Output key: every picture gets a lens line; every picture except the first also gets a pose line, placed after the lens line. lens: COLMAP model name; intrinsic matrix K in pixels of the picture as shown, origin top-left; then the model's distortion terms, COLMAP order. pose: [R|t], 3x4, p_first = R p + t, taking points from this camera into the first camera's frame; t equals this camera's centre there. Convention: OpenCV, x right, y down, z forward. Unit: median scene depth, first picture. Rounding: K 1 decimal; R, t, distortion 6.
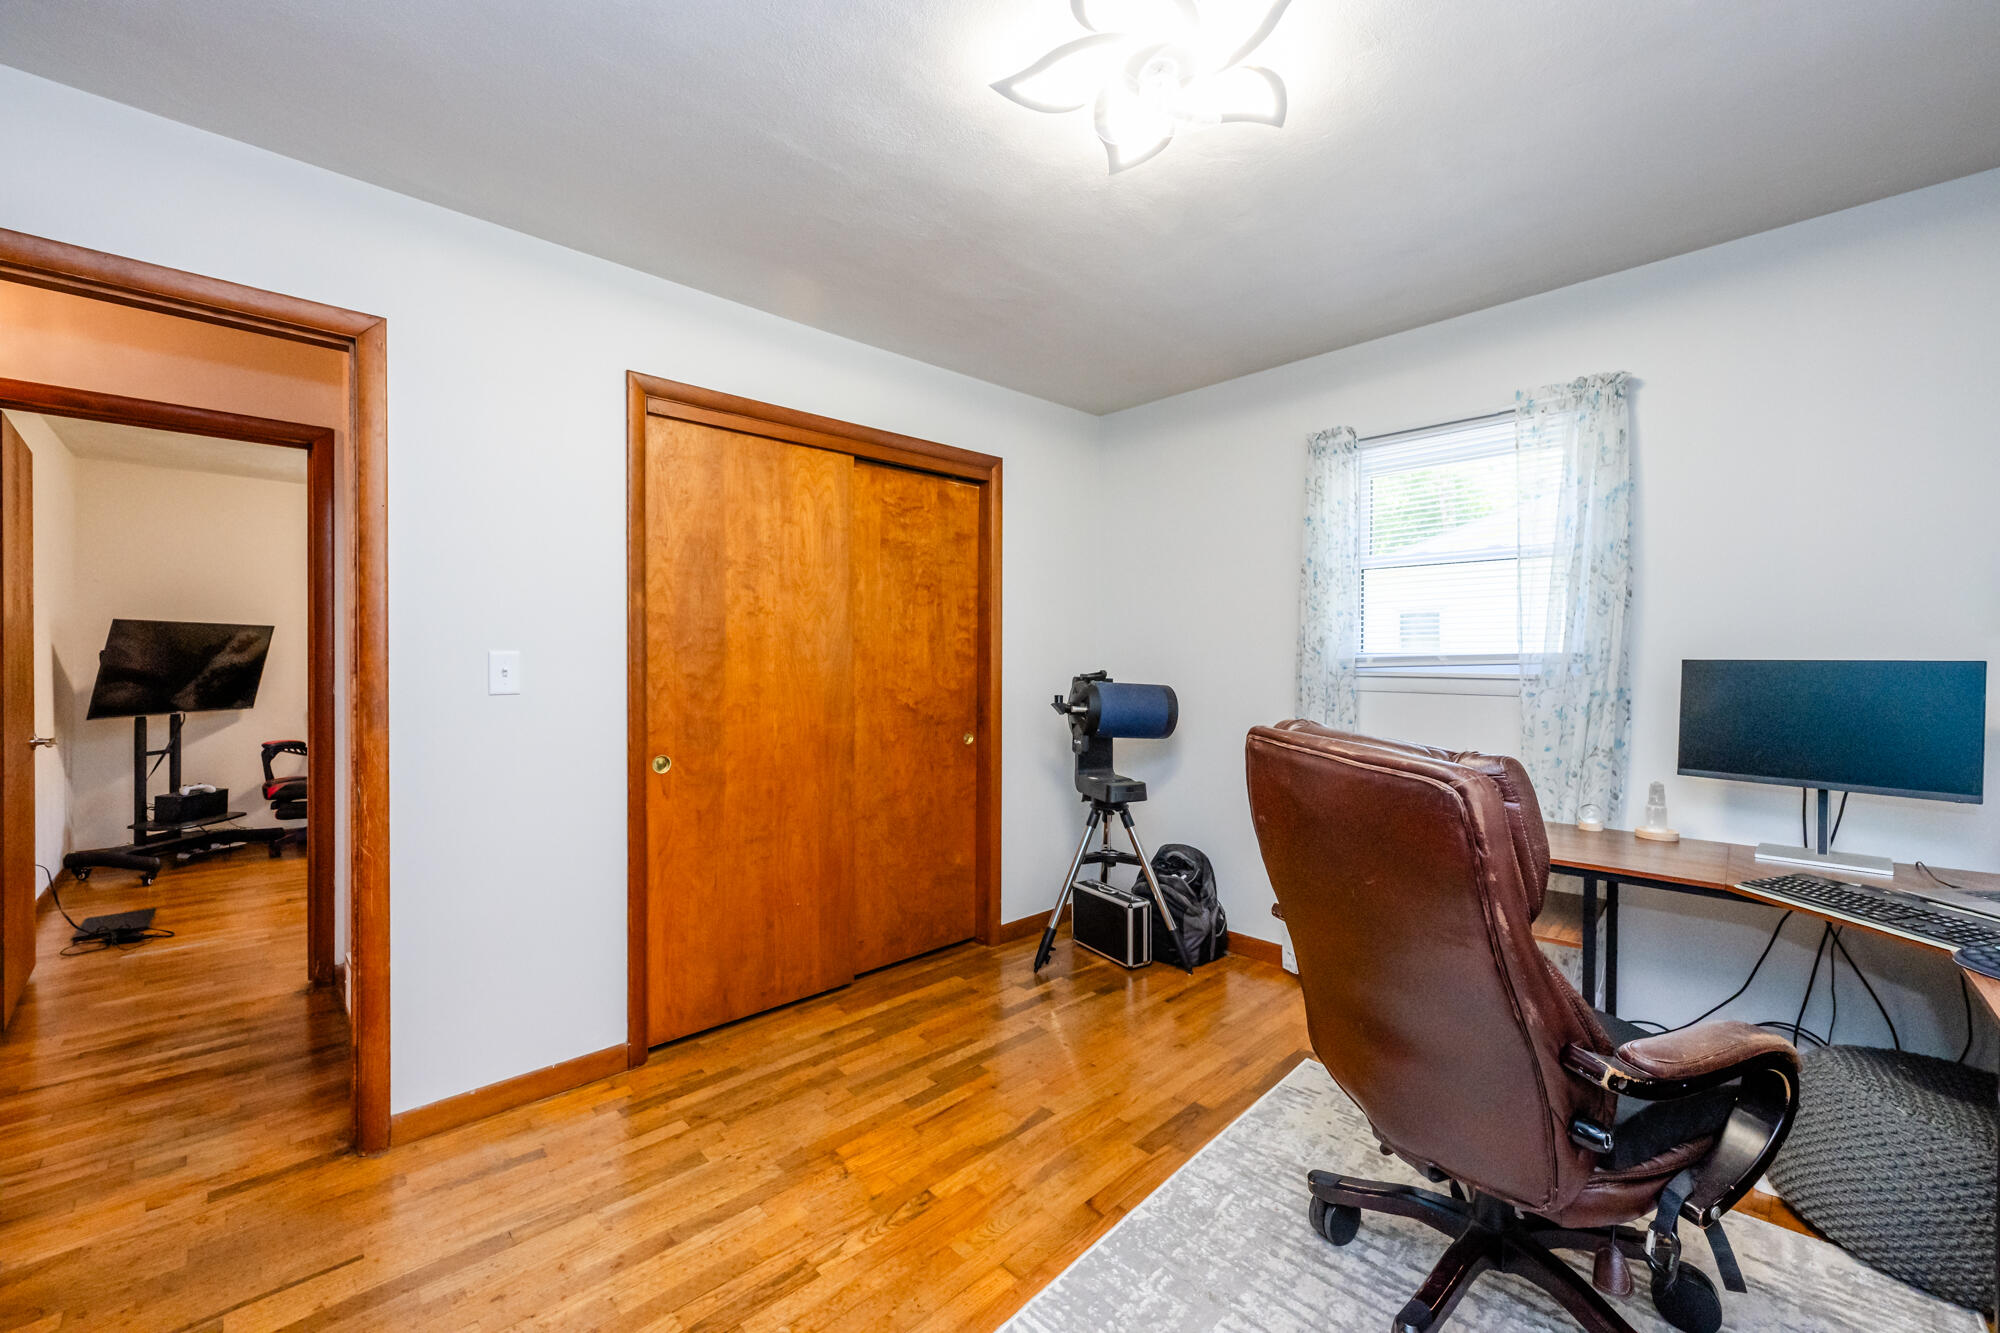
lens RADIAL K [[803.3, 0, 990.0], [0, 803.3, 678.0], [0, 0, 1]] dist [0.001911, 0.000190]
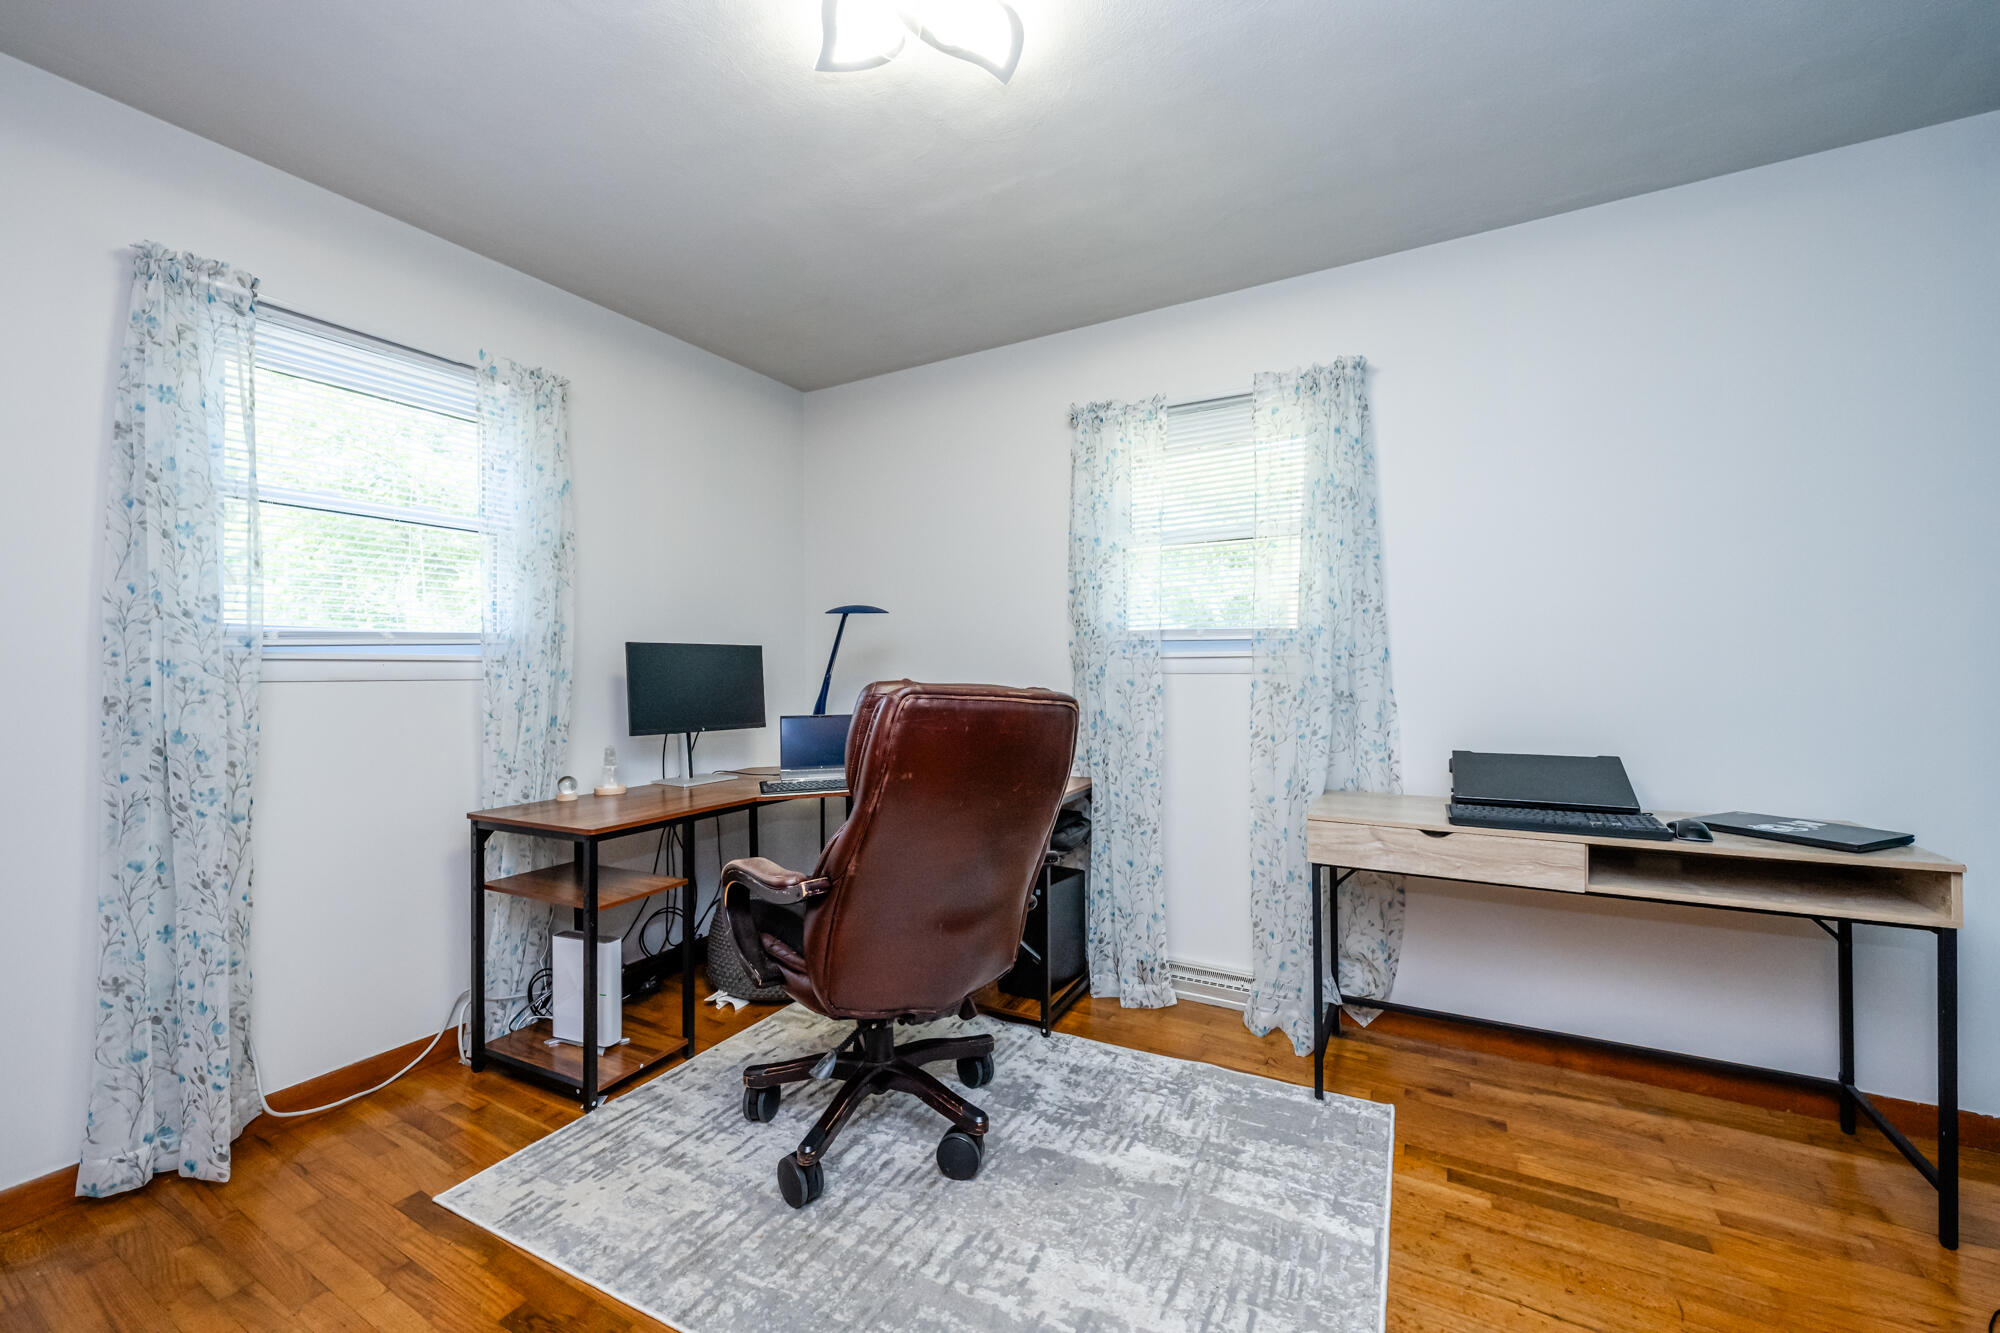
lens RADIAL K [[803.3, 0, 990.0], [0, 803.3, 678.0], [0, 0, 1]] dist [0.001911, 0.000190]
pose [[-0.293105, -0.012770, 0.955995, -0.426684], [0.027088, 0.999398, 0.021655, 0.018425], [-0.955696, 0.032244, -0.292583, 0.748274]]
